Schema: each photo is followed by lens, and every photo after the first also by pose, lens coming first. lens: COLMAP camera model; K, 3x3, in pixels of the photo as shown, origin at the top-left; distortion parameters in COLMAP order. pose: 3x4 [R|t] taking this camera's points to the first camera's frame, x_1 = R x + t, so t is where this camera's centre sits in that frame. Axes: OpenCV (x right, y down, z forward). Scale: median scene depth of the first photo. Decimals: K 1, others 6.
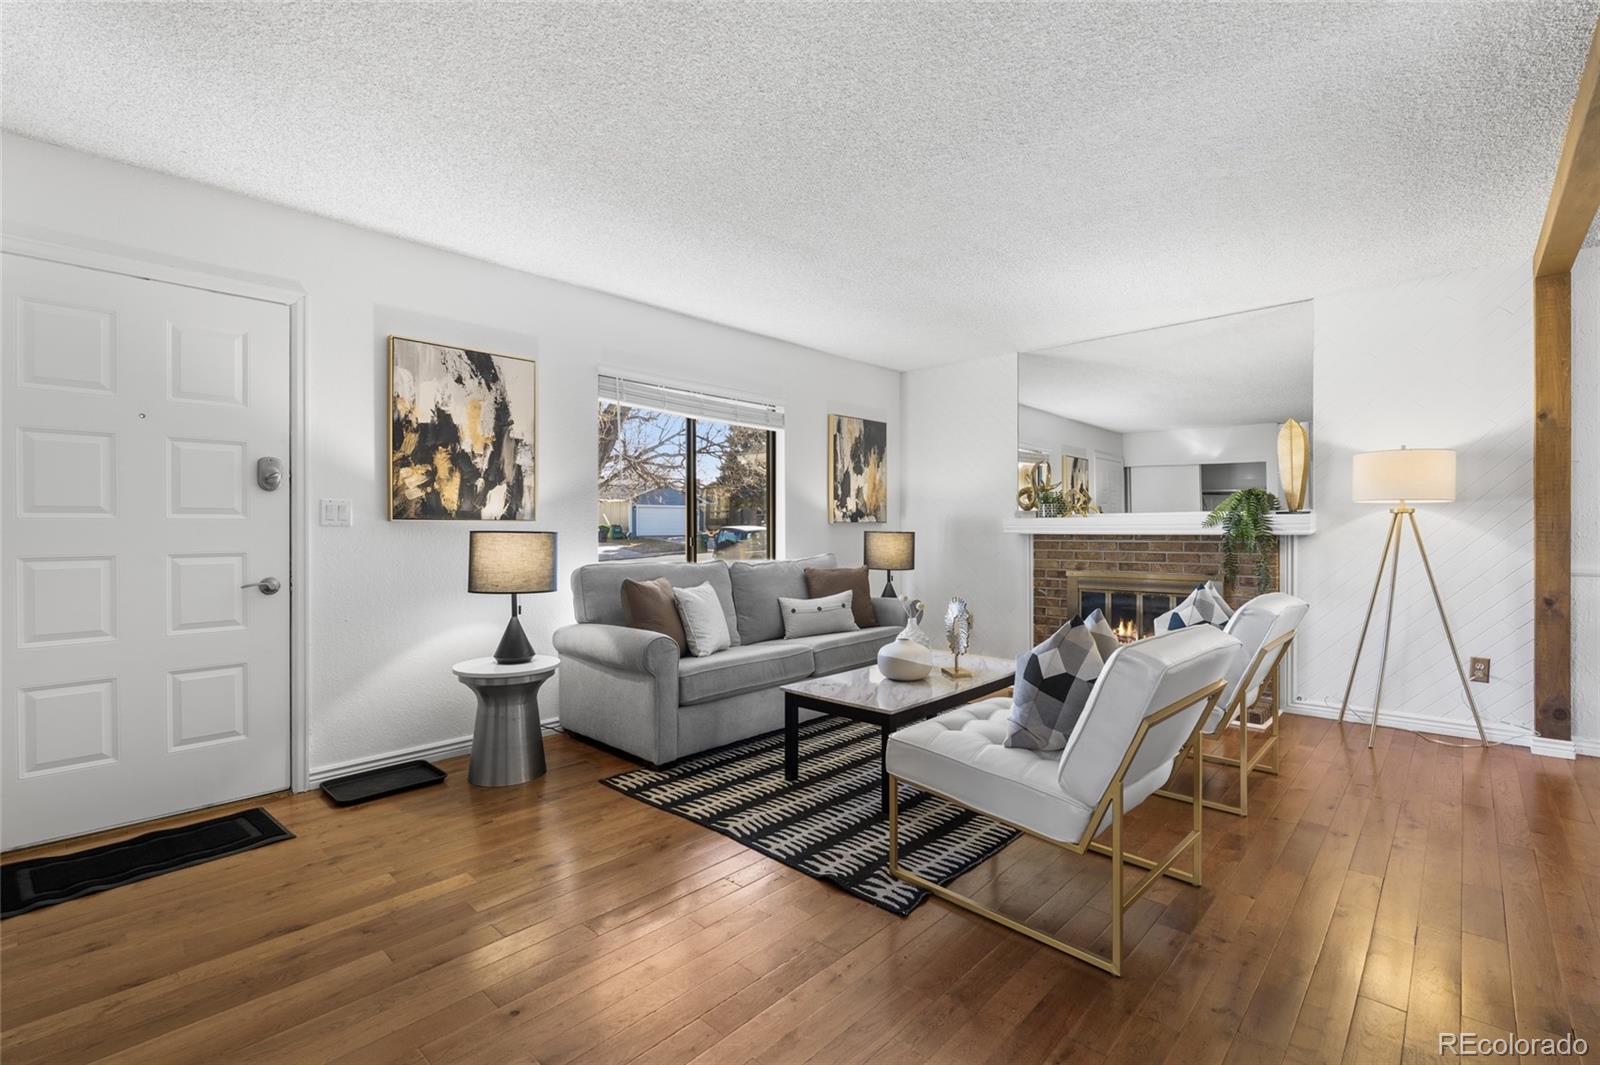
lens RADIAL K [[716.6, 0, 801.0], [0, 716.6, 533.7], [0, 0, 1]] dist [-0.005264, 0.001249]
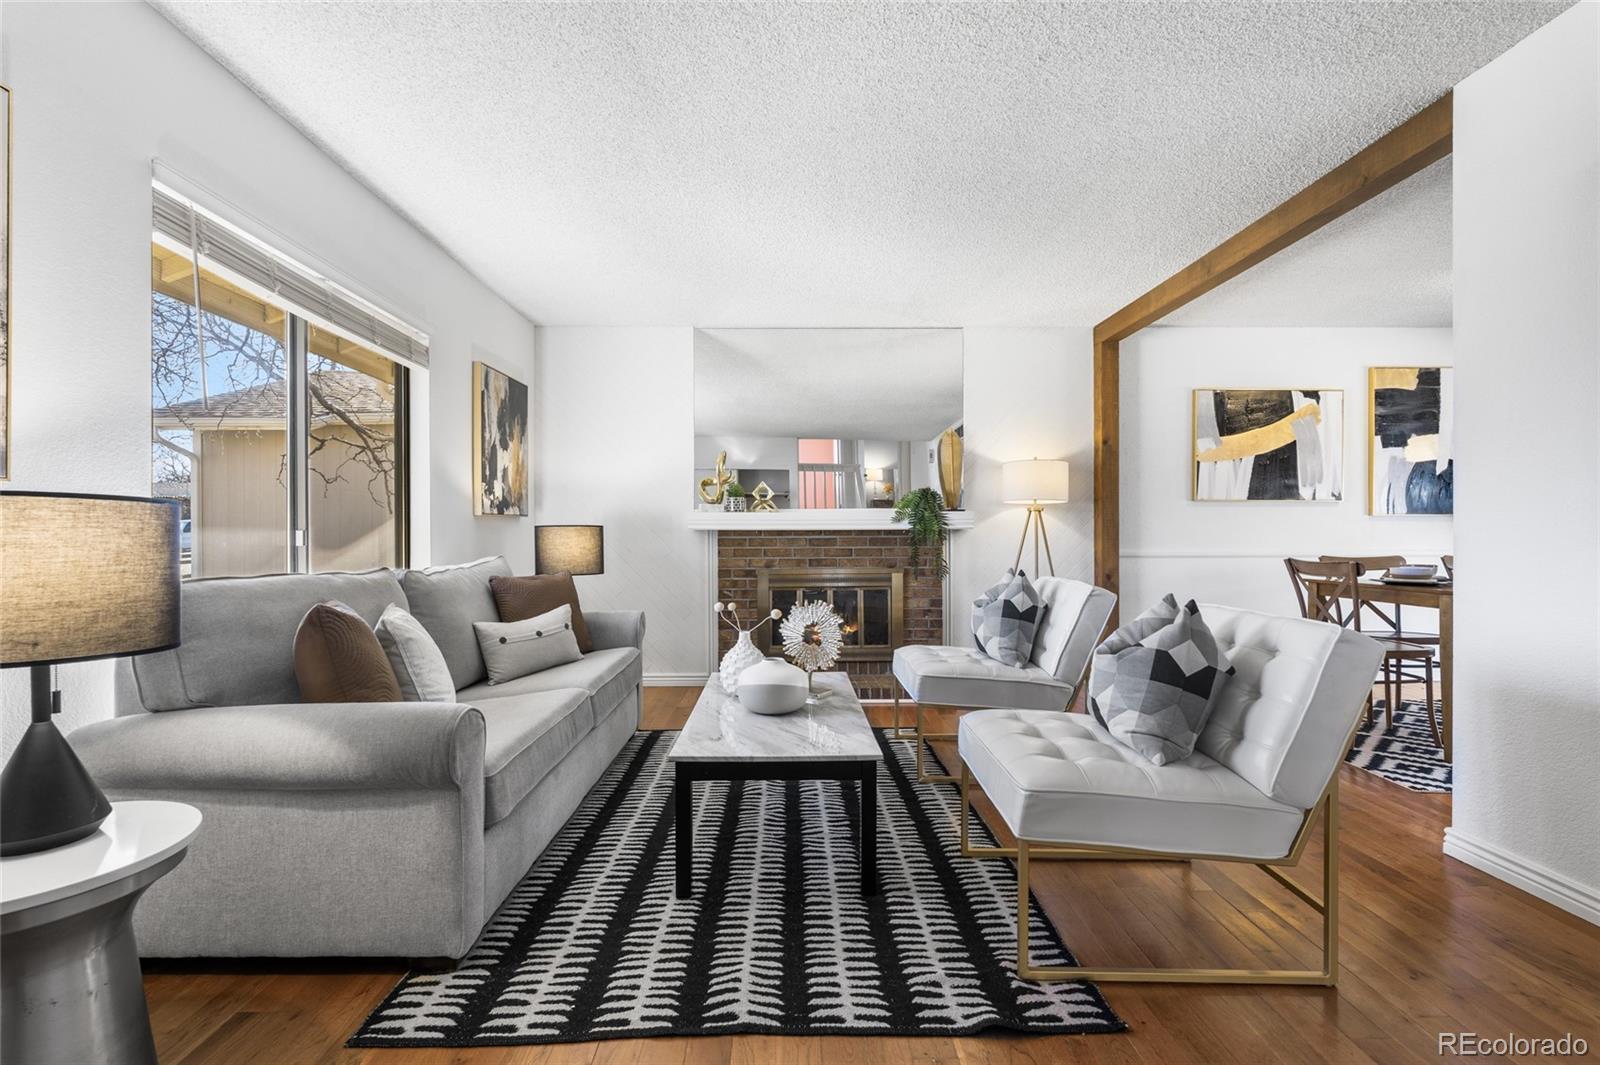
lens RADIAL K [[716.6, 0, 797.0], [0, 716.6, 538.5], [0, 0, 1]] dist [-0.005264, 0.001249]
pose [[0.716741, -0.003087, 0.697332, -0.338745], [0.006974, 0.999972, -0.002741, 0.019916], [-0.697304, 0.006828, 0.716743, 0.401772]]
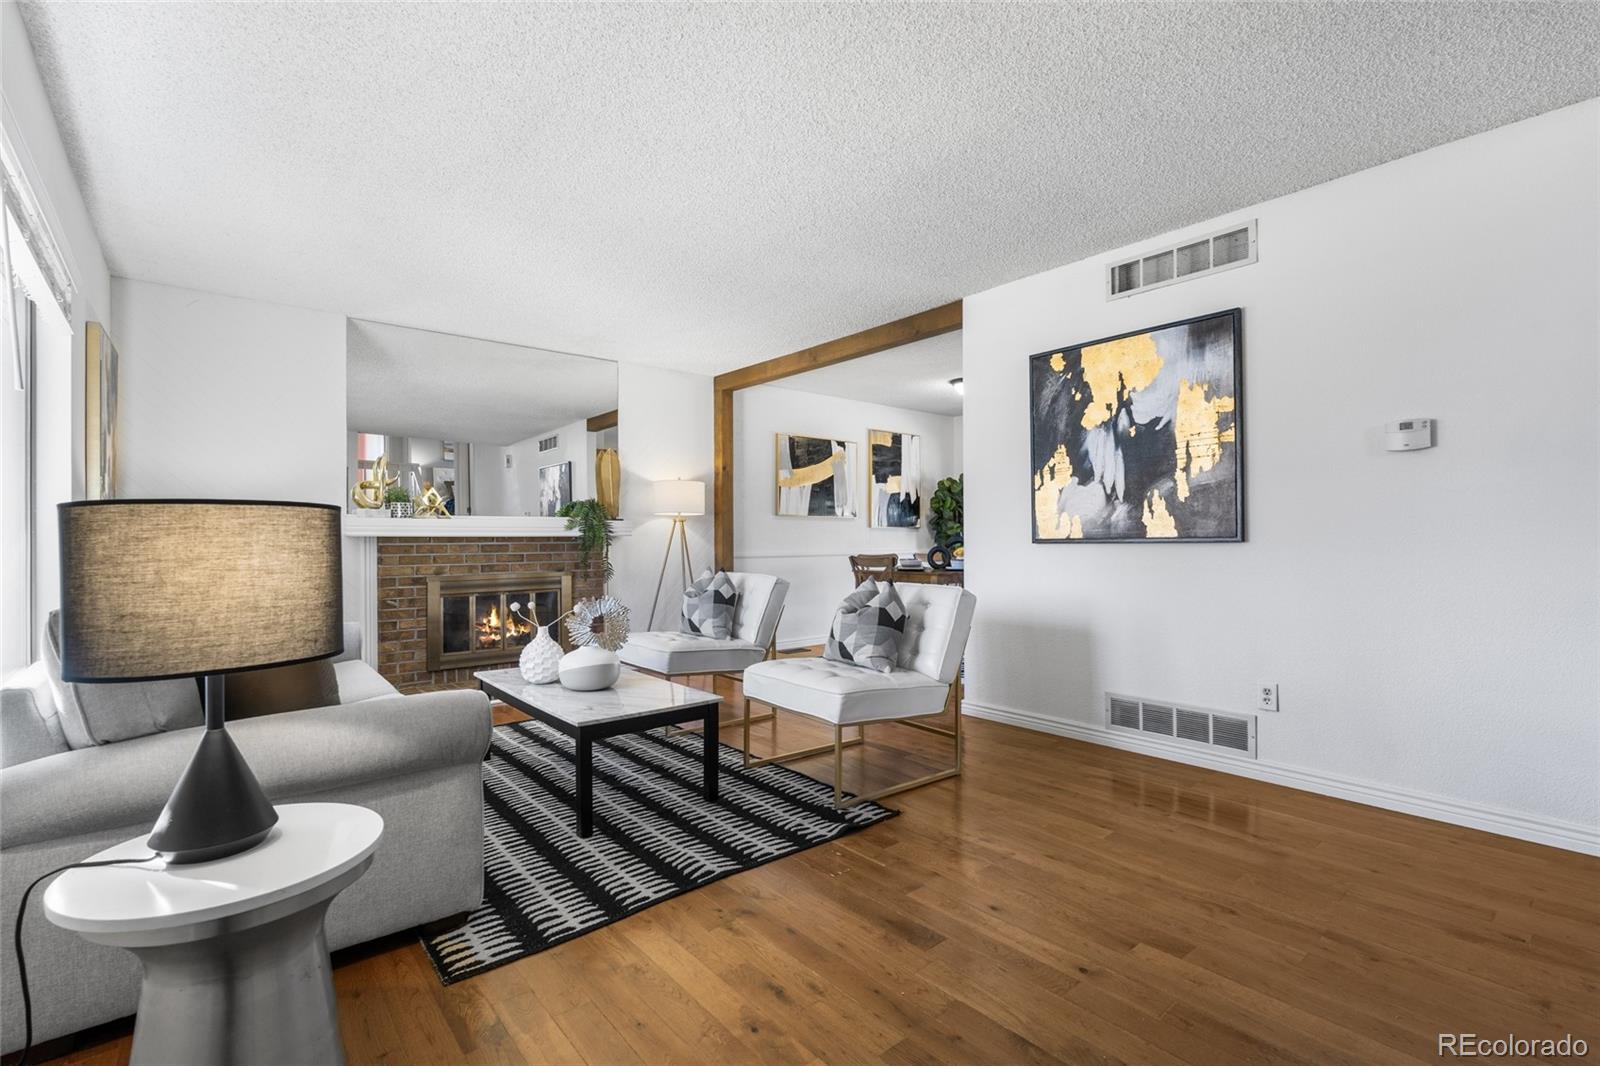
lens RADIAL K [[716.6, 0, 801.9], [0, 716.6, 540.4], [0, 0, 1]] dist [-0.005264, 0.001249]
pose [[0.111936, 0.000054, 0.993715, -0.670758], [0.012770, 0.999917, -0.001493, 0.017800], [-0.993633, 0.012857, 0.111926, 0.580000]]
